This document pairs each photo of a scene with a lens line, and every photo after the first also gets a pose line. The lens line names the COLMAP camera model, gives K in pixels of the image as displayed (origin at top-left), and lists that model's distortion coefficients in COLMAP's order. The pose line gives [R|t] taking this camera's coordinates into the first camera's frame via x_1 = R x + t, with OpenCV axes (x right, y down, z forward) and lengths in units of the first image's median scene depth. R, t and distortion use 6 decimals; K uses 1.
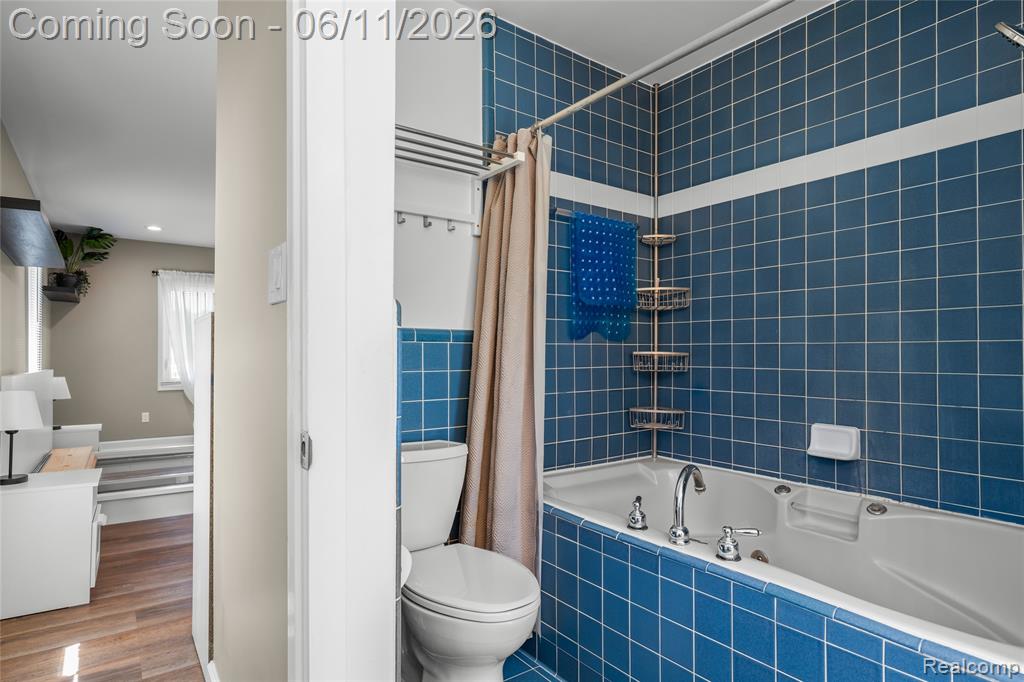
lens RADIAL K [[540.8, 0, 512.0], [0, 540.8, 341.0], [0, 0, 1]] dist [-0.005410, -0.001982]
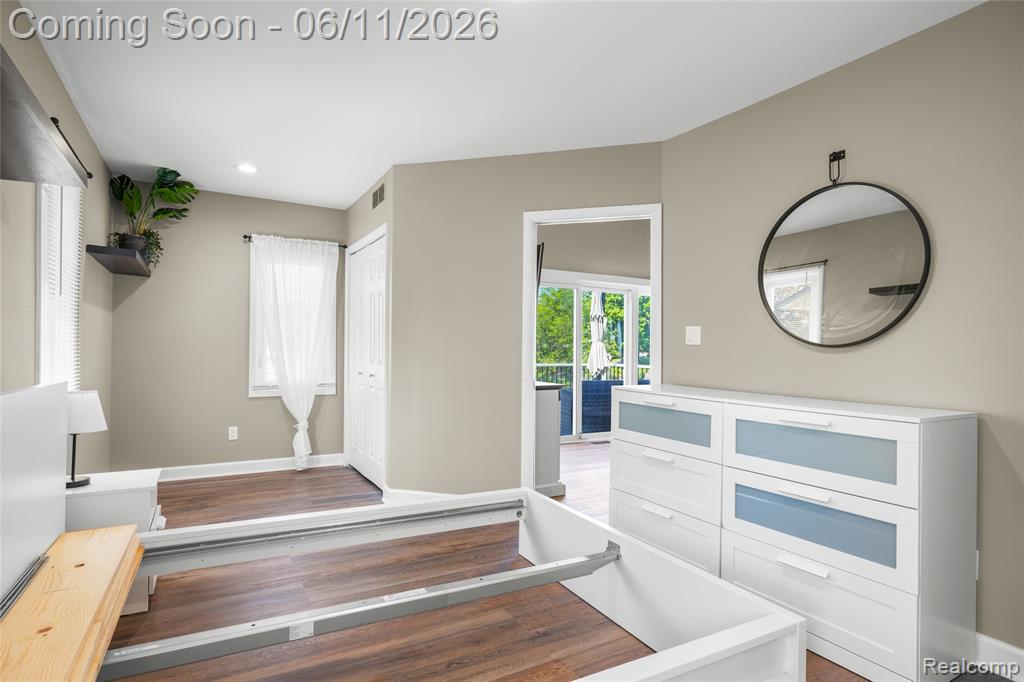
lens RADIAL K [[540.8, 0, 512.0], [0, 540.8, 341.0], [0, 0, 1]] dist [-0.005410, -0.001982]
pose [[0.992033, 0.015727, -0.124992, -0.229272], [-0.014719, 0.999851, 0.008977, 0.001939], [0.125114, -0.007066, 0.992117, 0.343194]]
